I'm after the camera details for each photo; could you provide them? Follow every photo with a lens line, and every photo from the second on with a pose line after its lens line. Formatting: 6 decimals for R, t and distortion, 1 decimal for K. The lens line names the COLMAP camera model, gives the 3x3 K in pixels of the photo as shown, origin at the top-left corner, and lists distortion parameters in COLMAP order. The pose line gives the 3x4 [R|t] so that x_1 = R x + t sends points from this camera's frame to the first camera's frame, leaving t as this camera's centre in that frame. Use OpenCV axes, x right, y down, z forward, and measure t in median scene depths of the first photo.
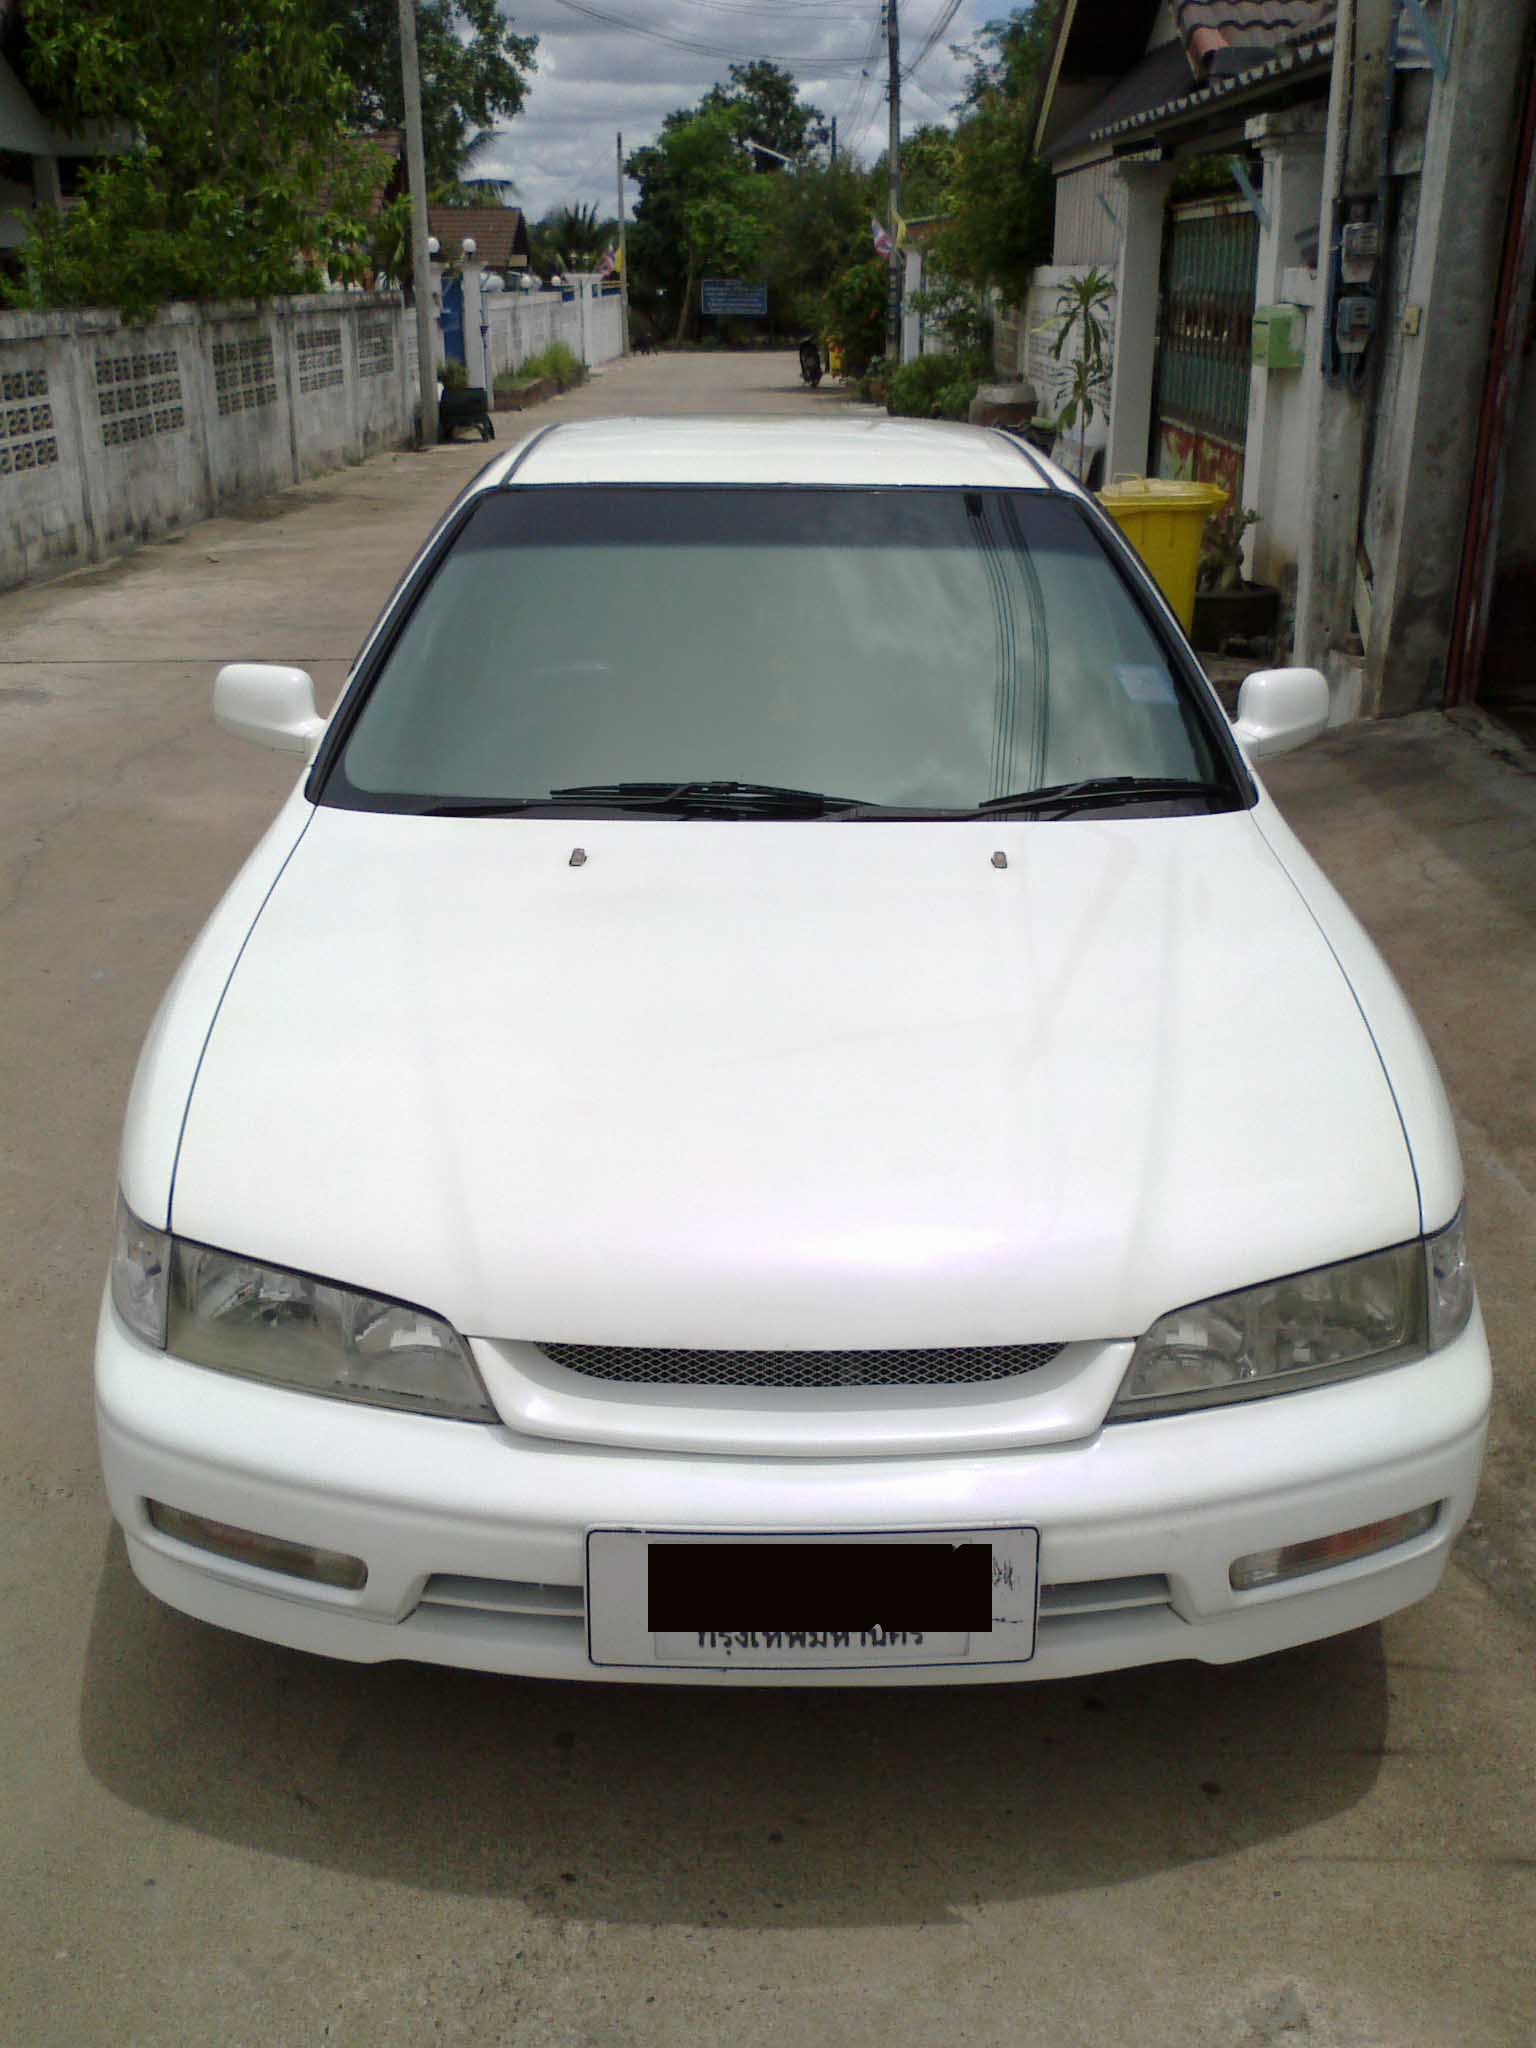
lens RADIAL K [[1942.3, 0, 737.7], [0, 1942.3, 1025.0], [0, 0, 1]] dist [-0.135694, 0.217790]
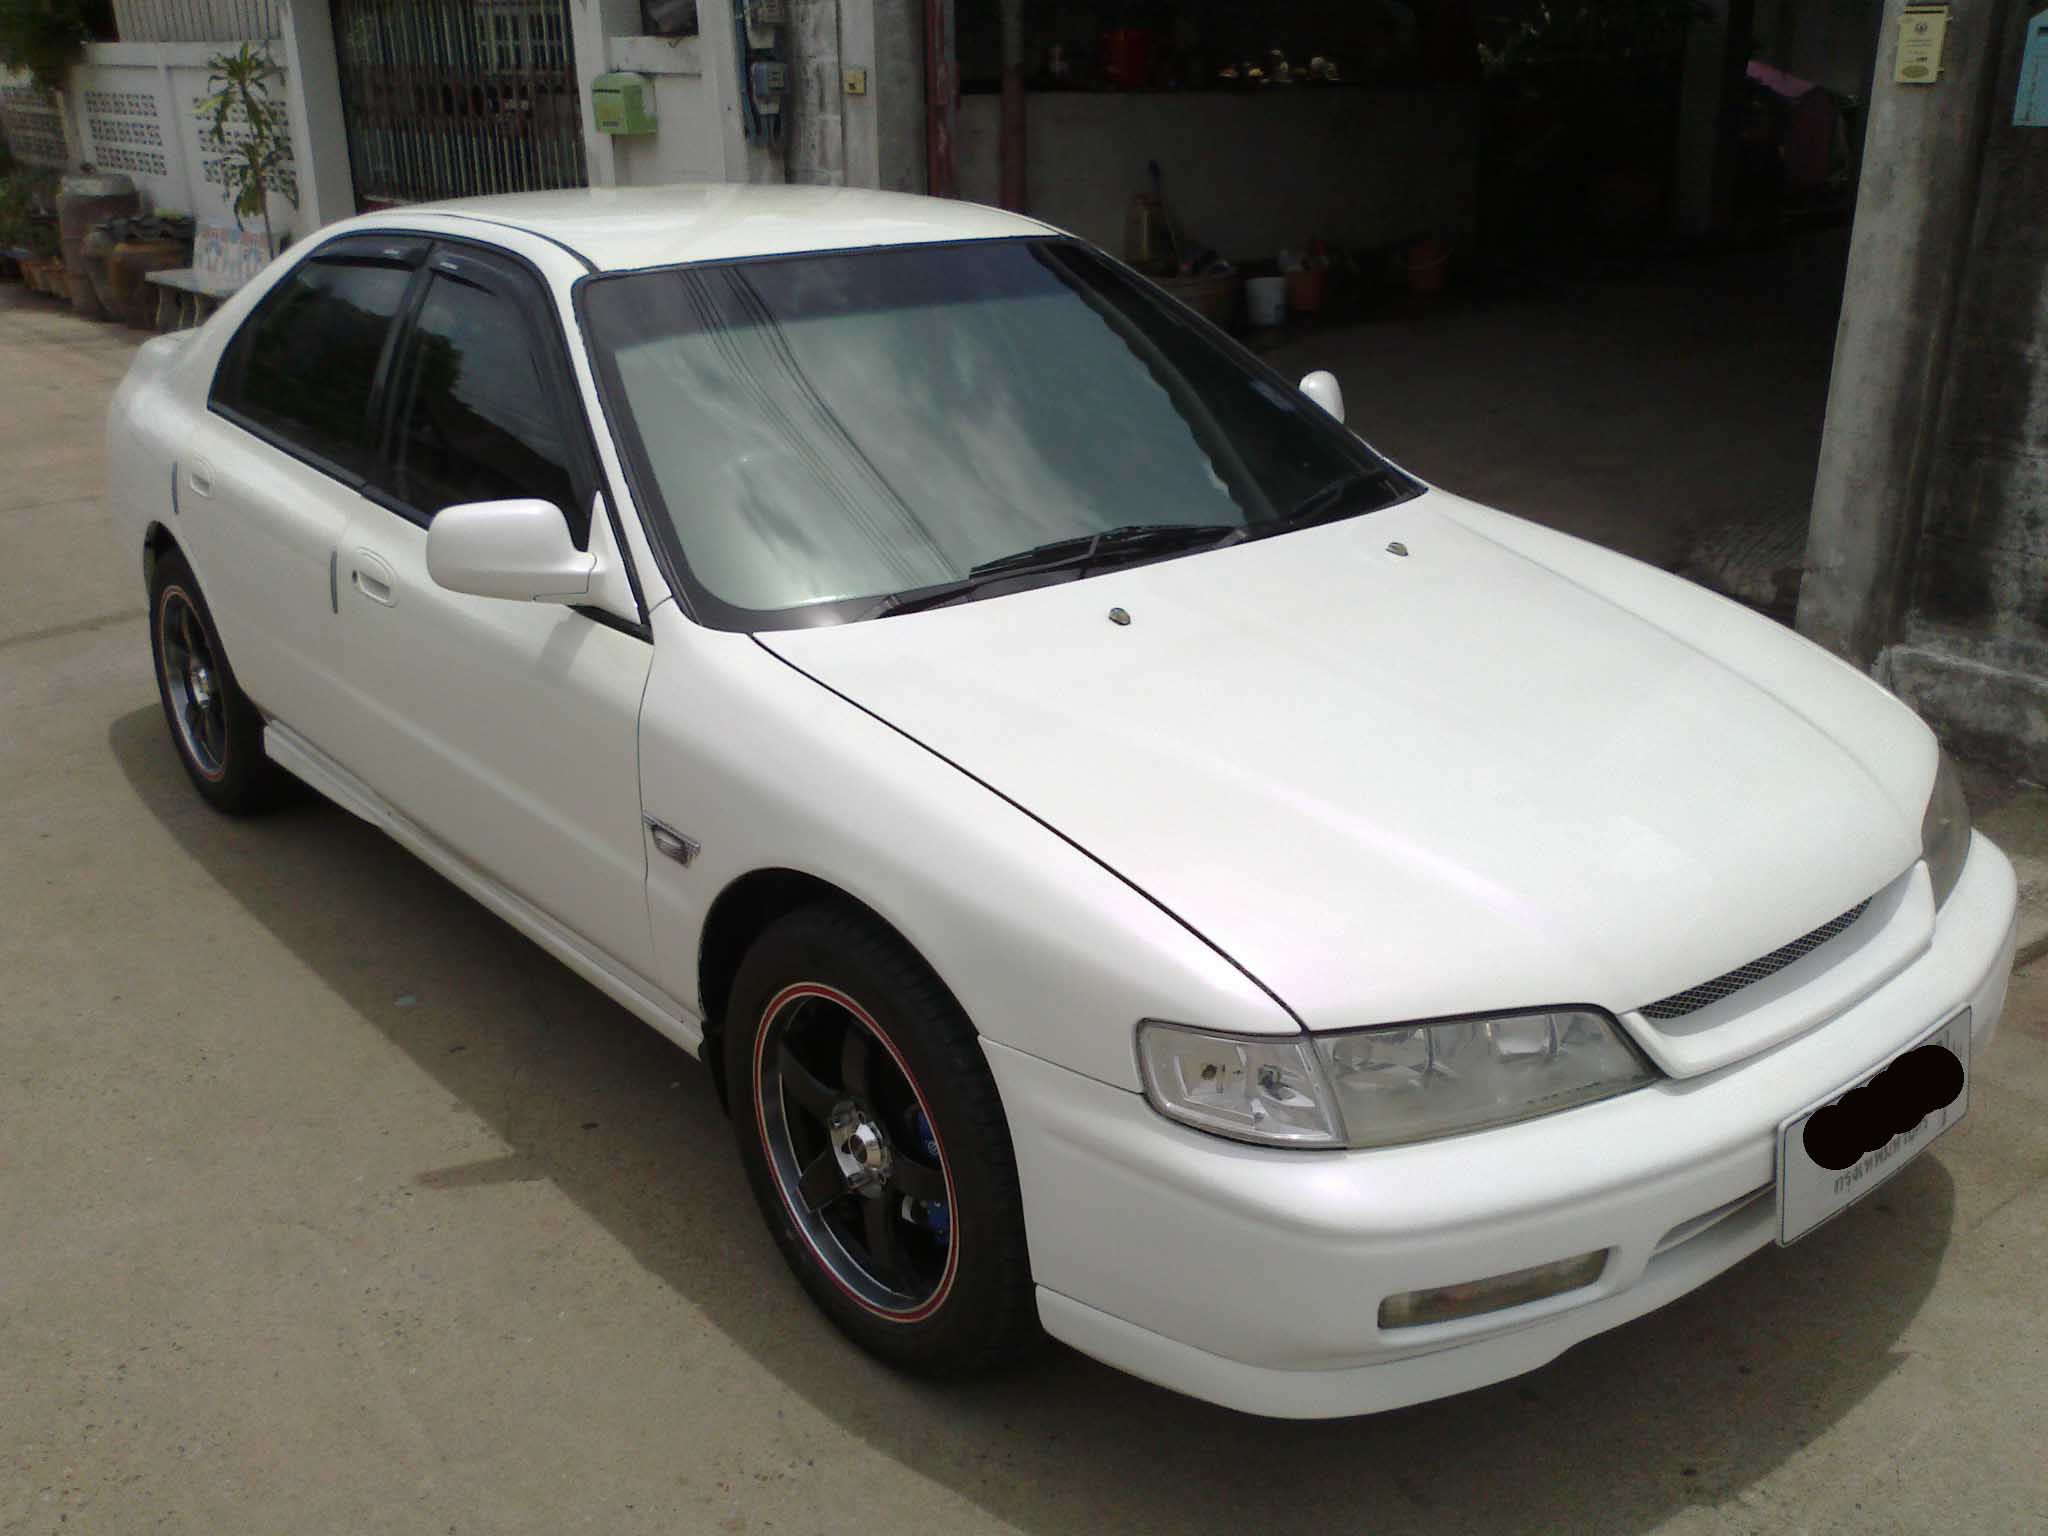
lens RADIAL K [[1972.6, 0, 1024.0], [0, 1972.6, 768.0], [0, 0, 1]] dist [-0.129347, 0.209827]
pose [[0.771045, -0.229356, 0.594041, -0.167773], [0.240826, 0.968624, 0.061396, -0.019705], [-0.589484, 0.095722, 0.802088, 0.049656]]
